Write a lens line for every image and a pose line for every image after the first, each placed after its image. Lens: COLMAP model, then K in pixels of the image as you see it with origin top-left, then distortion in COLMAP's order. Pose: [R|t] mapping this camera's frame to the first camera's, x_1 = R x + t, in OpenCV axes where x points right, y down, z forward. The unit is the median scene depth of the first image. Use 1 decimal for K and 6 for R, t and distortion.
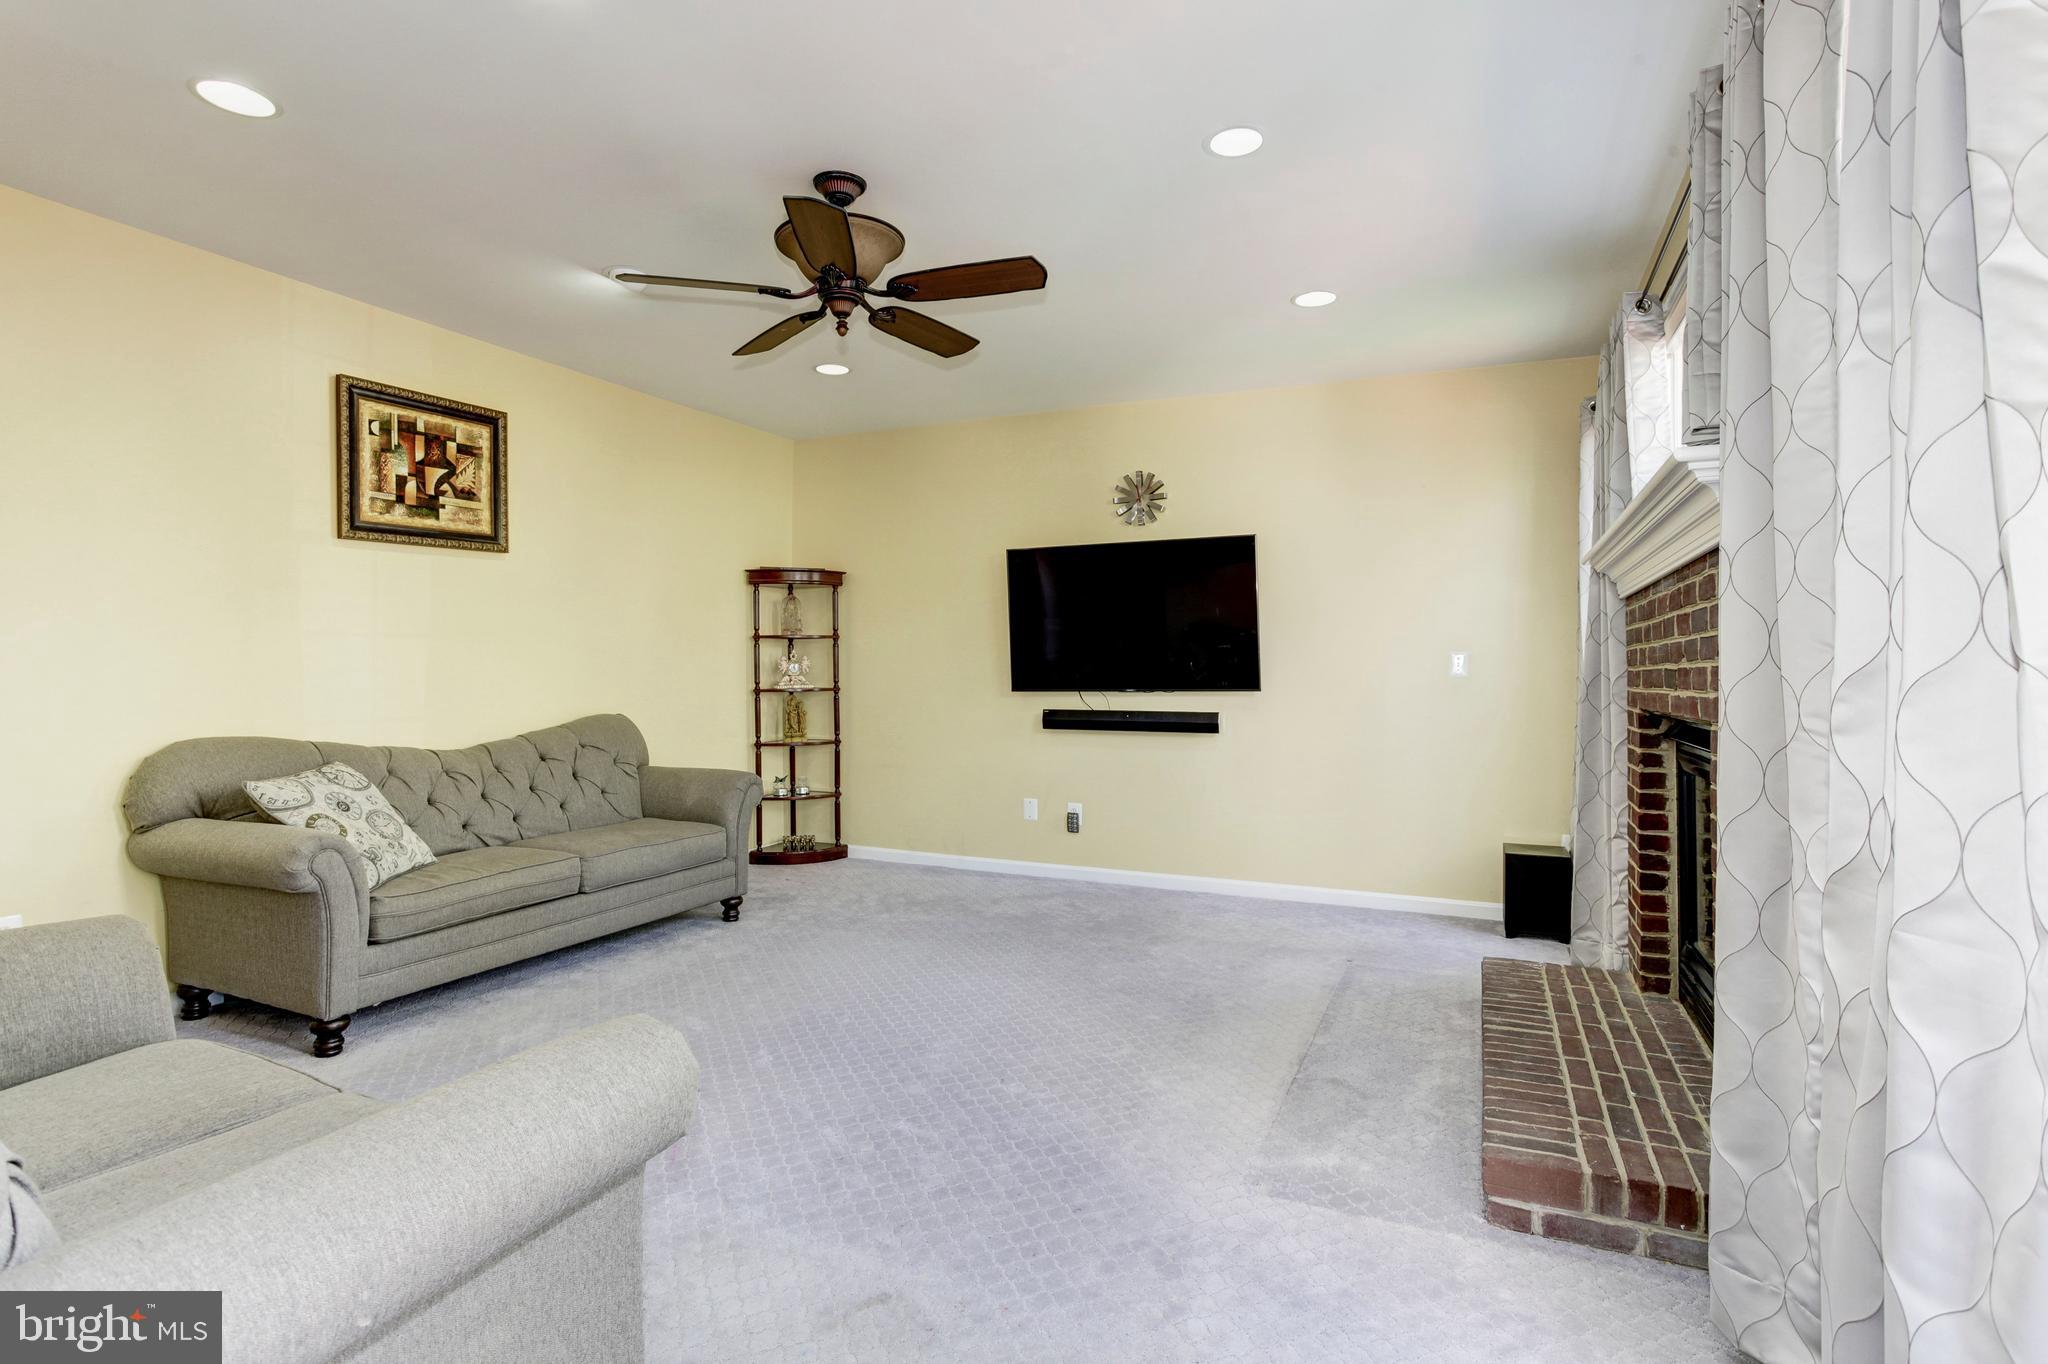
lens RADIAL K [[1008.9, 0, 1030.3], [0, 1008.9, 674.9], [0, 0, 1]] dist [-0.015249, 0.002418]
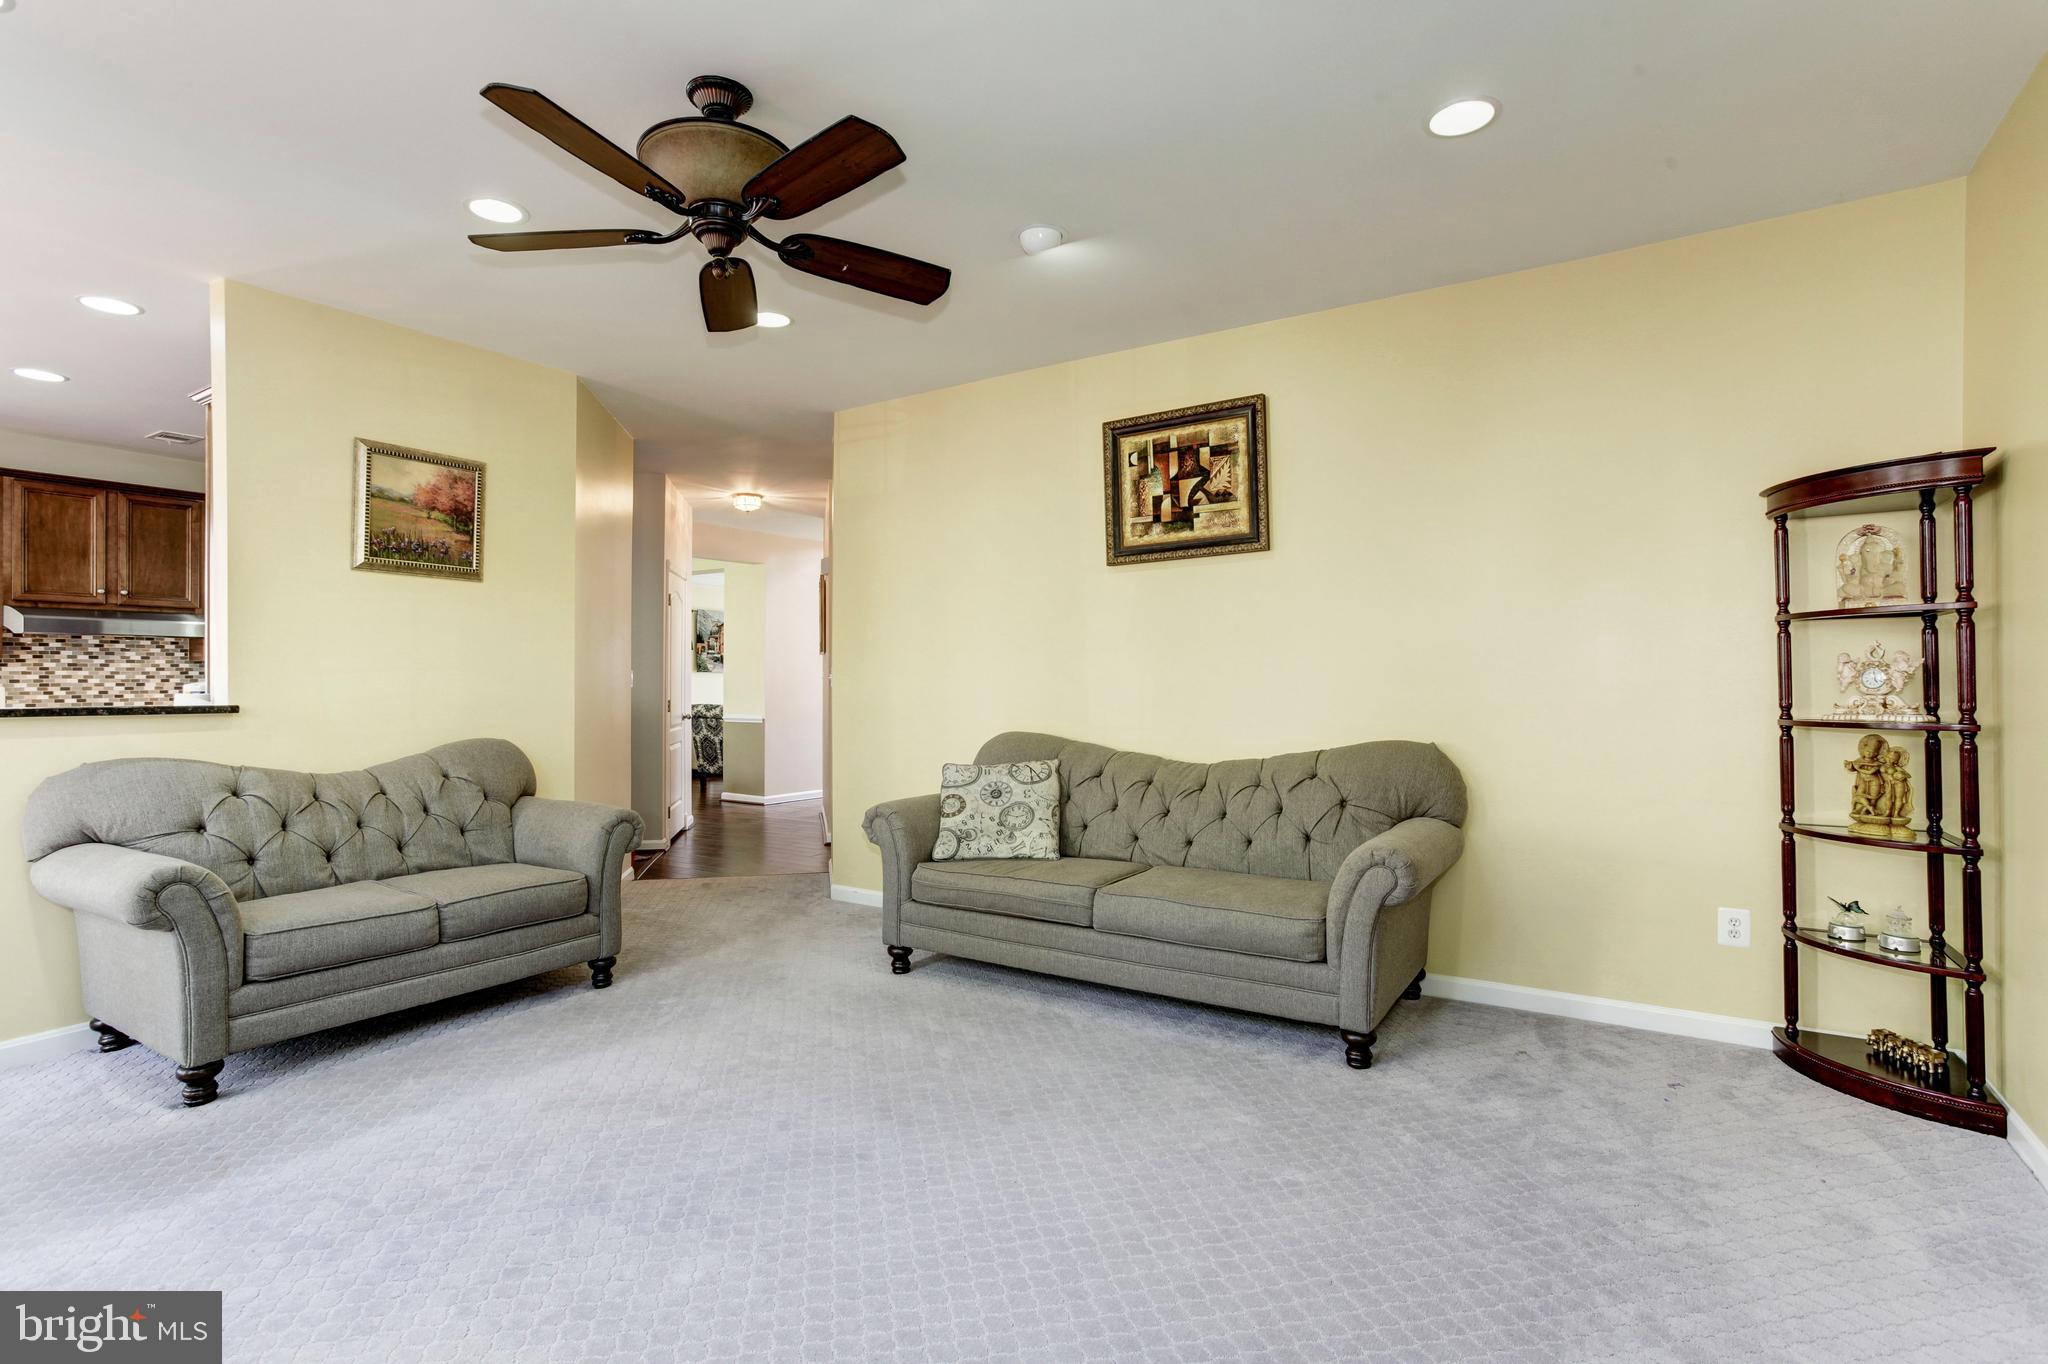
lens RADIAL K [[1008.9, 0, 1022.8], [0, 1008.9, 681.8], [0, 0, 1]] dist [-0.015249, 0.002418]
pose [[-0.148938, 0.003500, -0.988840, 0.427798], [-0.004479, 0.999981, 0.004214, -0.007897], [0.988836, 0.005057, -0.148920, 0.994895]]
